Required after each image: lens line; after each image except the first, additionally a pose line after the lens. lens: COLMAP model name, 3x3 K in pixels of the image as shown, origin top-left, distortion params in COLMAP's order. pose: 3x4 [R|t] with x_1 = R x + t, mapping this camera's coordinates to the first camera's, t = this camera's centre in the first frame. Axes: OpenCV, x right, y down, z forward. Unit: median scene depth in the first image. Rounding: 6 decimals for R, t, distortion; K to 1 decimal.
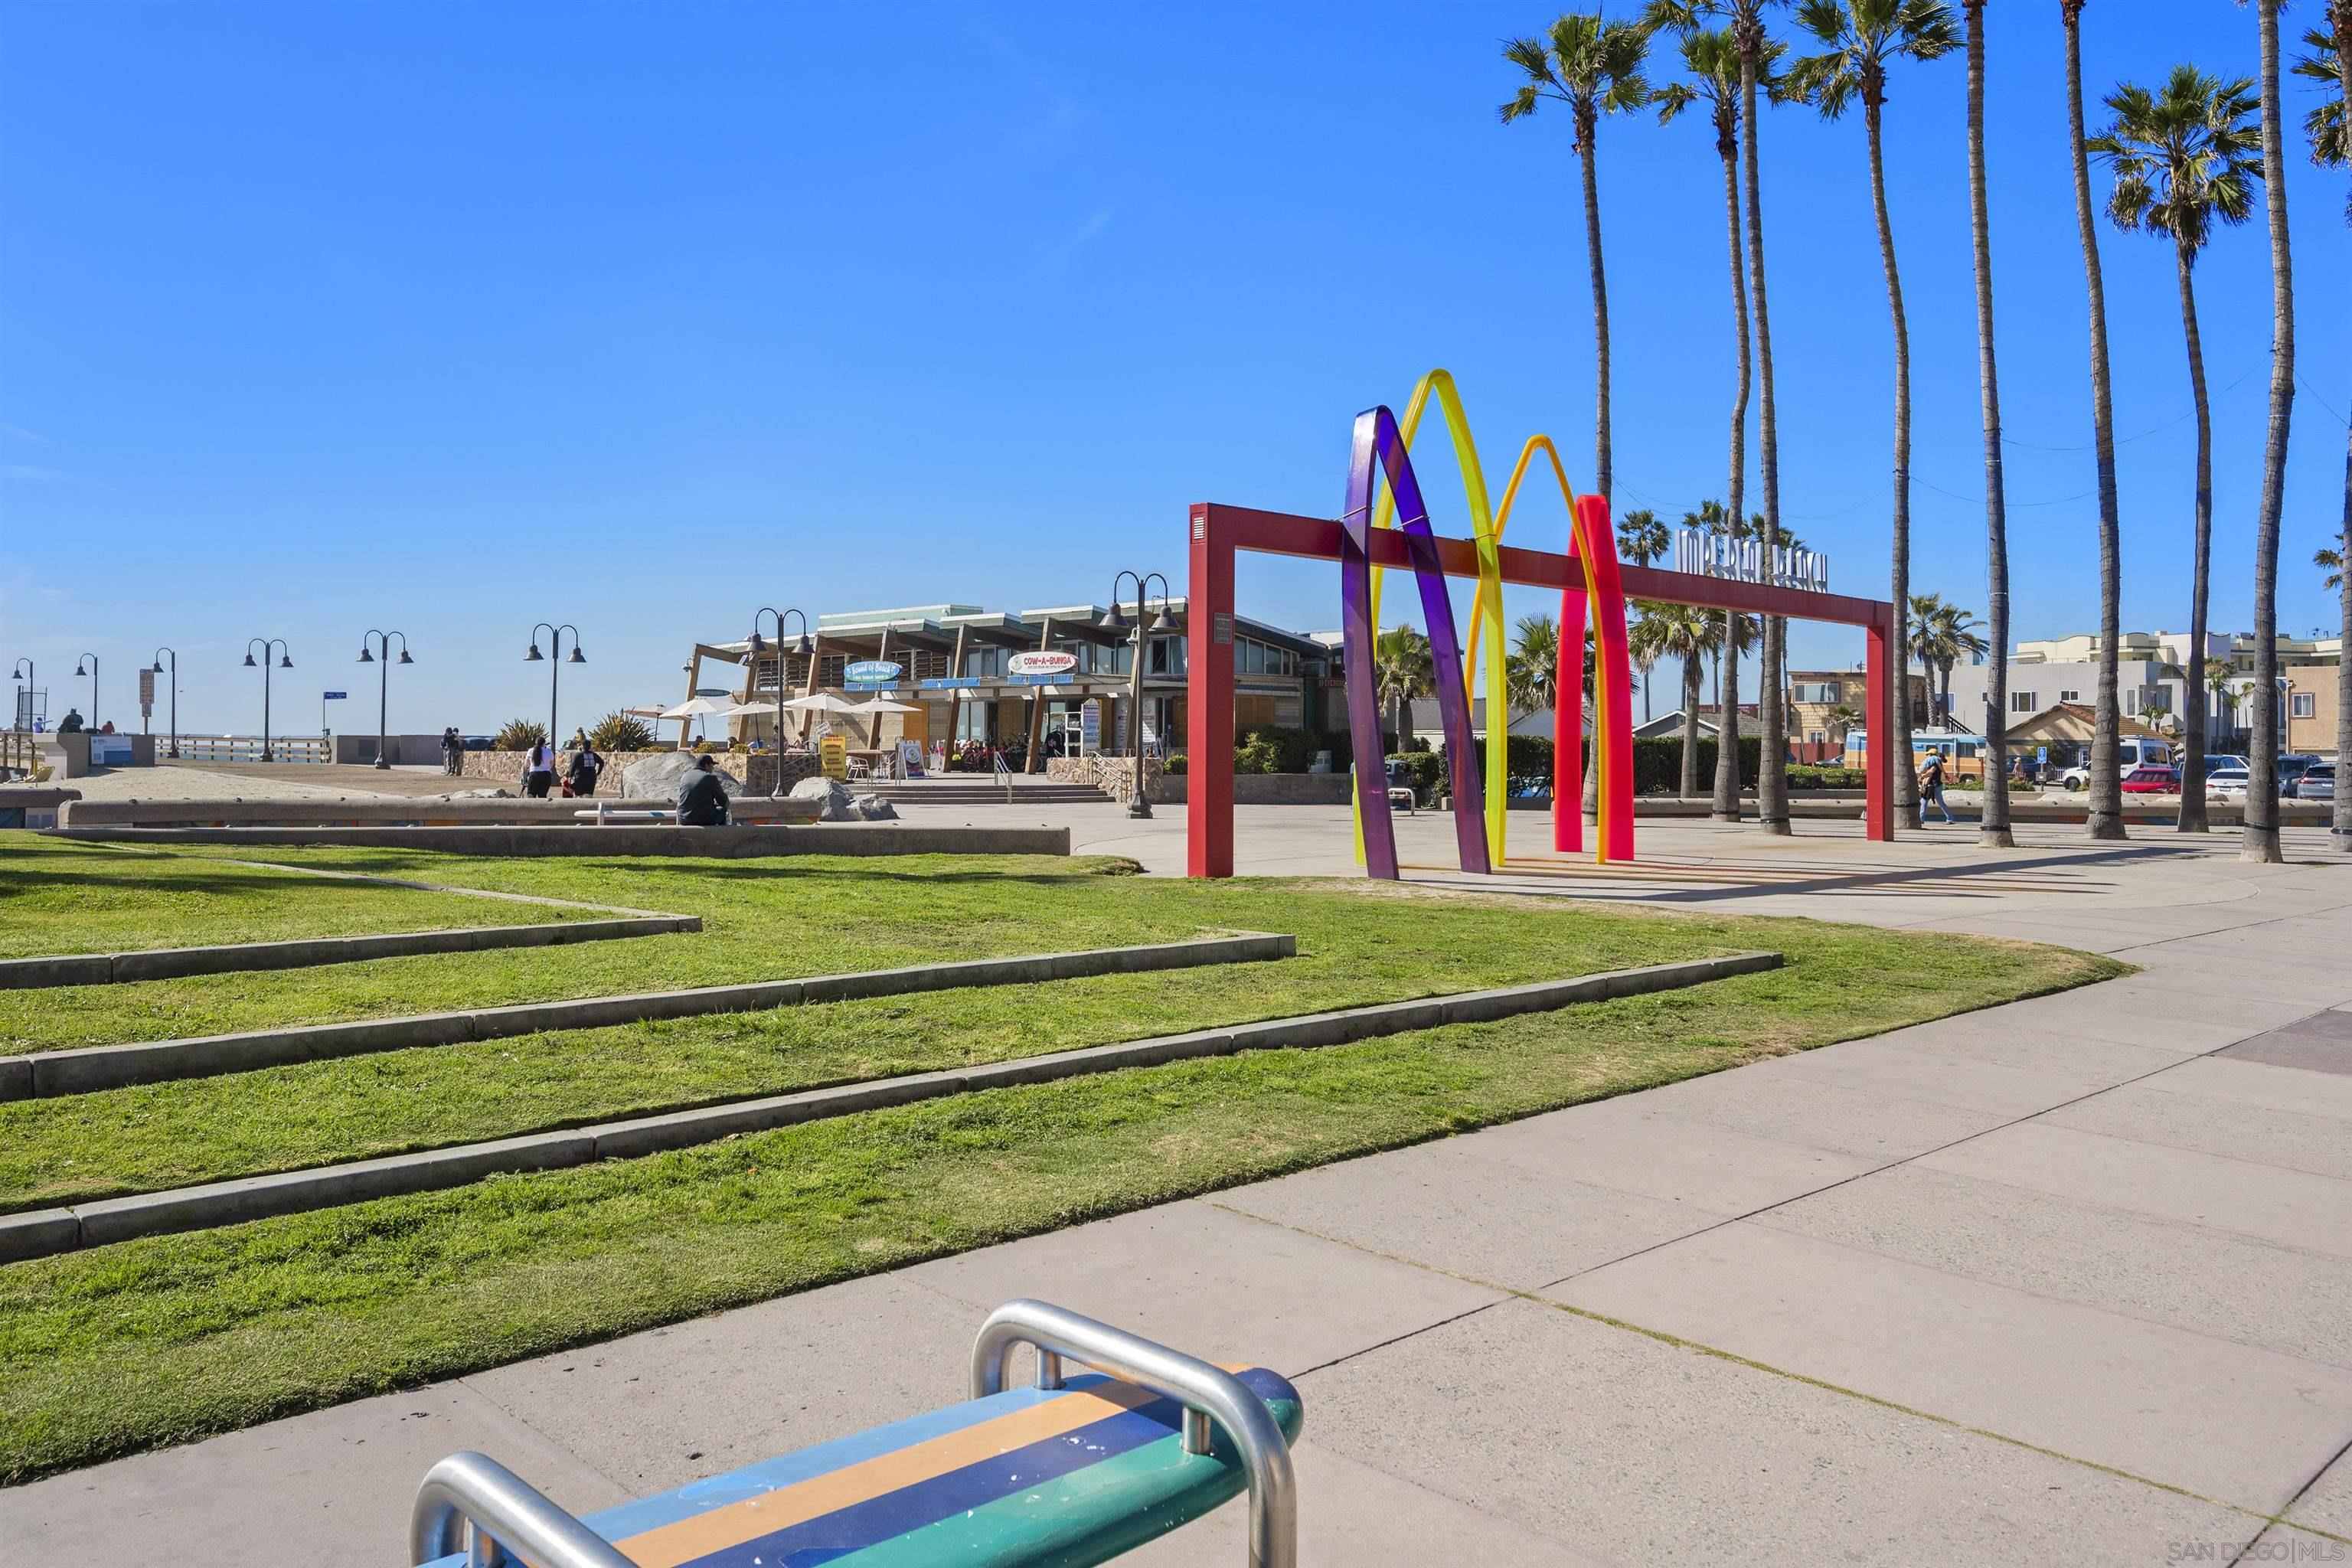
lens RADIAL K [[1748.8, 0, 1178.8], [0, 1748.8, 756.1], [0, 0, 1]] dist [-0.007192, -0.005215]
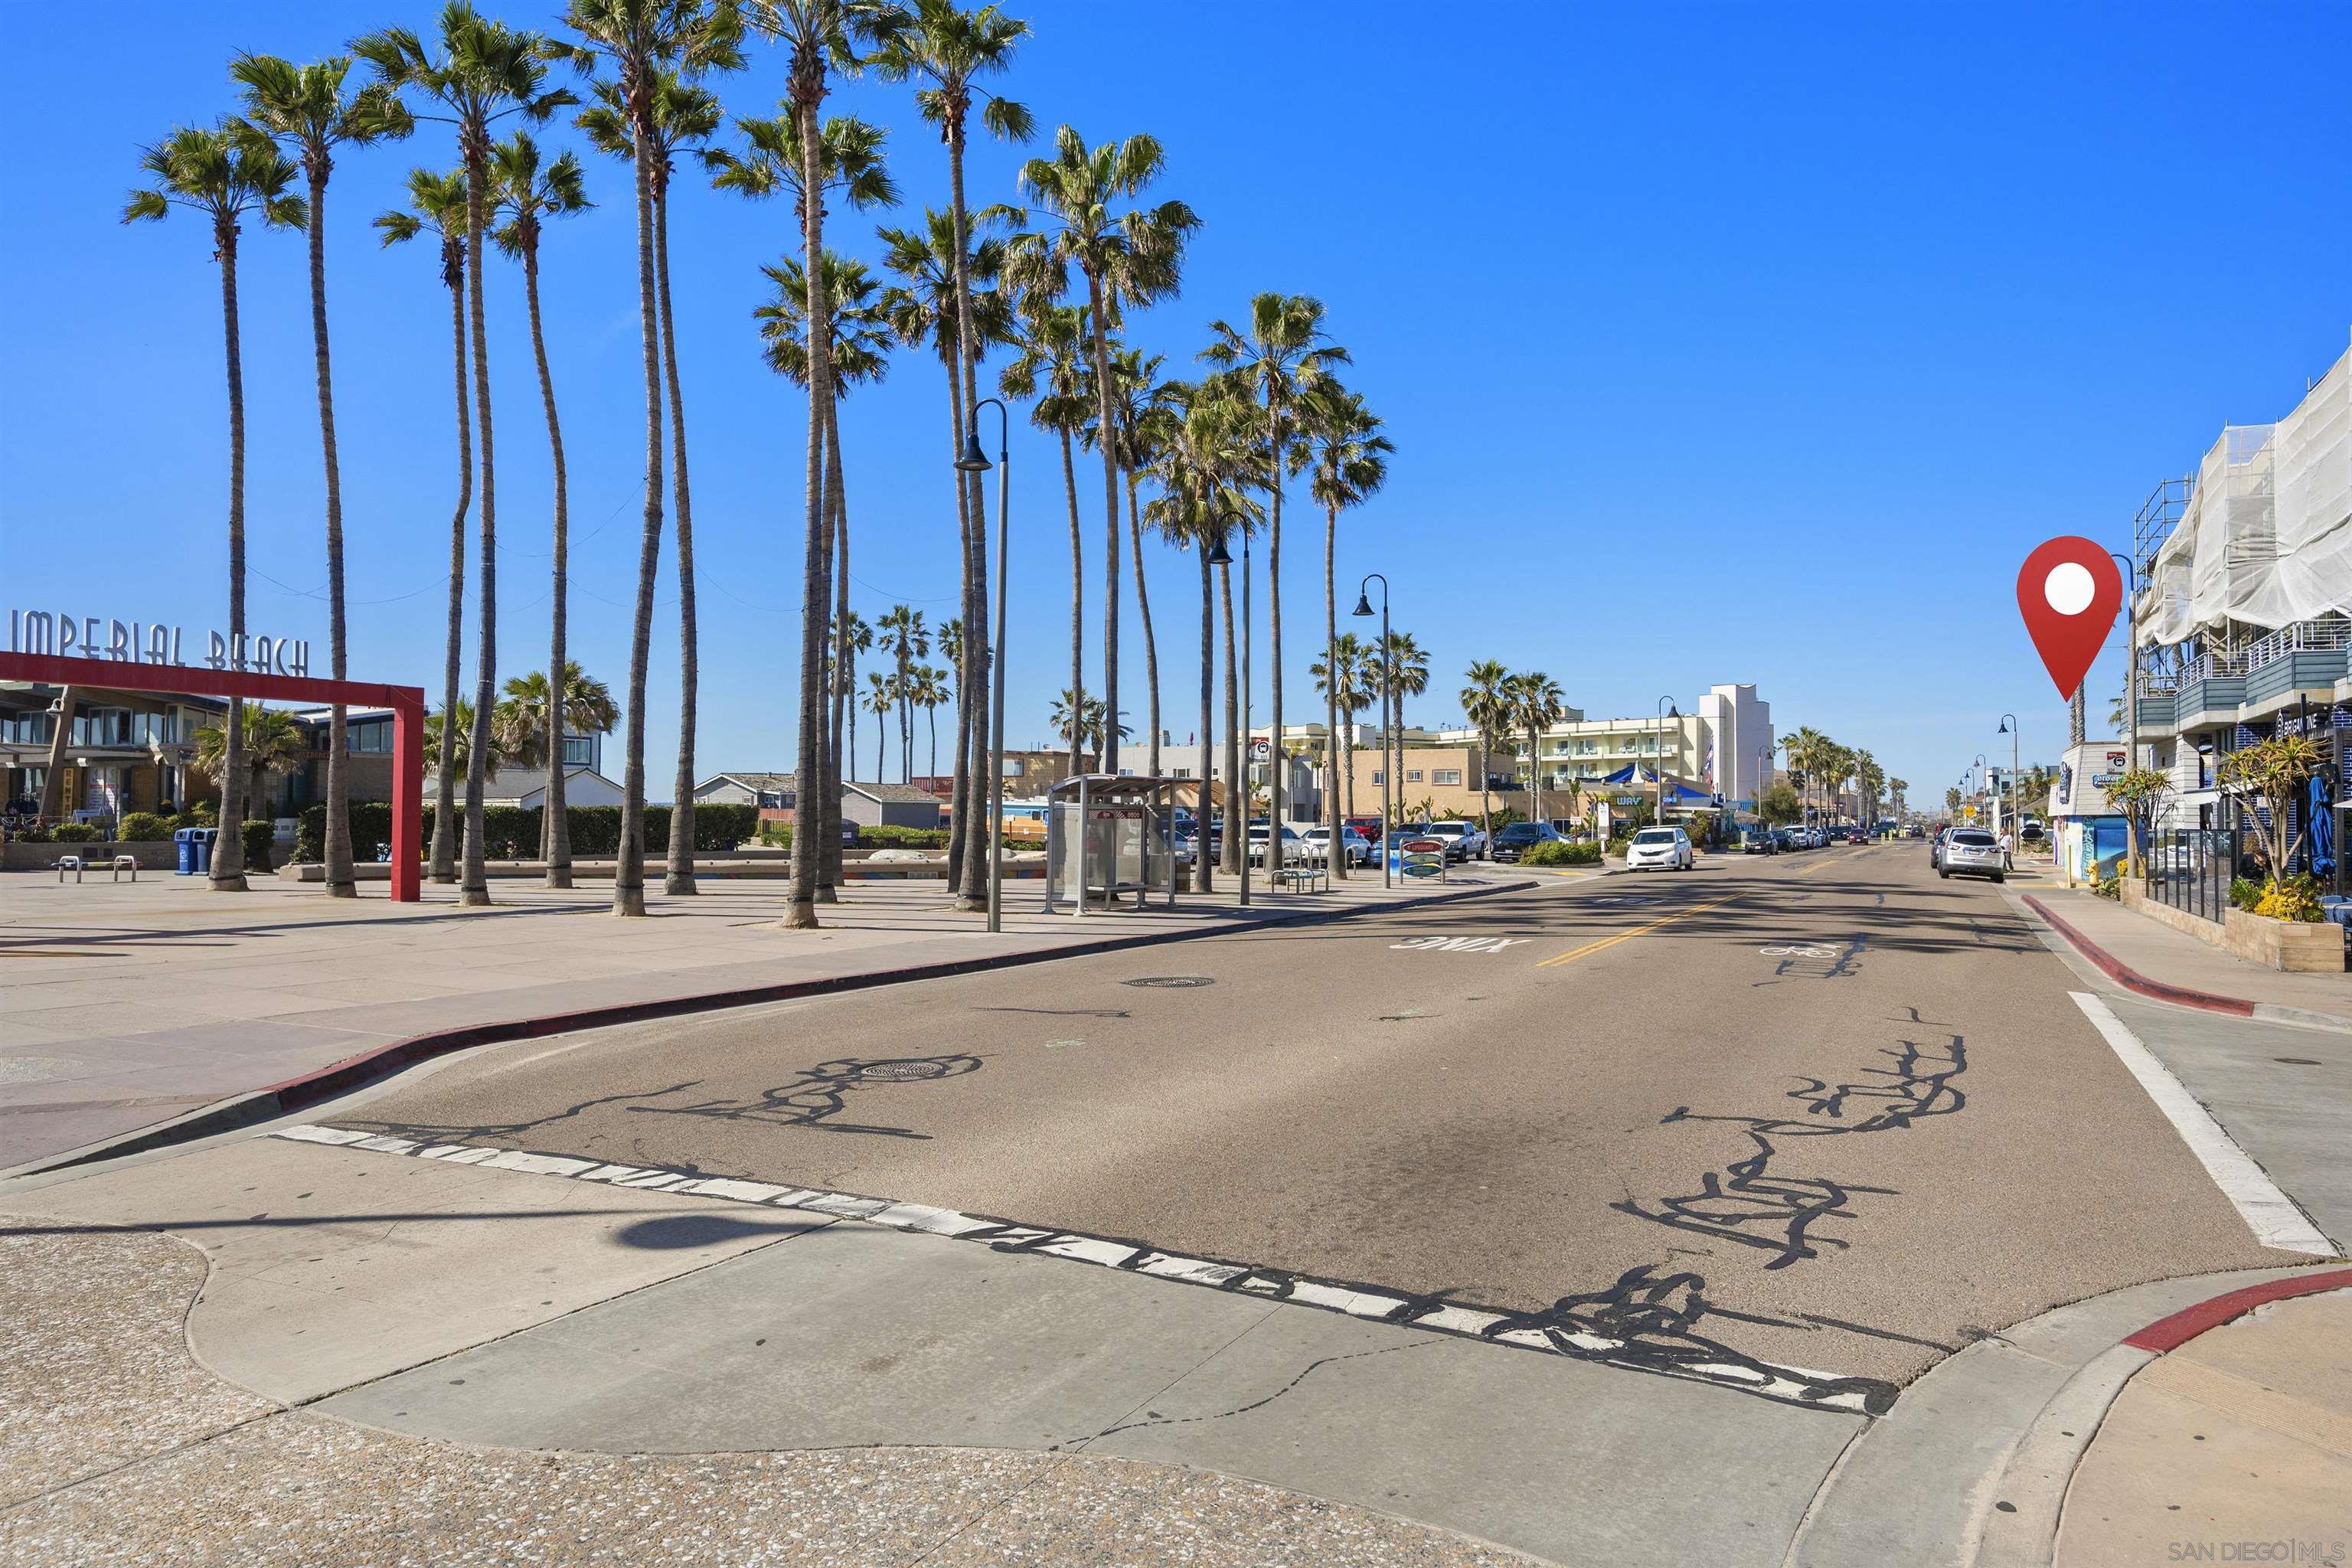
lens RADIAL K [[1483.9, 0, 1176.0], [0, 1483.9, 784.0], [0, 0, 1]] dist [-0.000829, 0.001430]
pose [[0.944694, 0.004417, 0.327924, 0.445665], [0.003258, 0.999734, -0.022851, -0.002405], [-0.327938, 0.022655, 0.944428, -0.038762]]
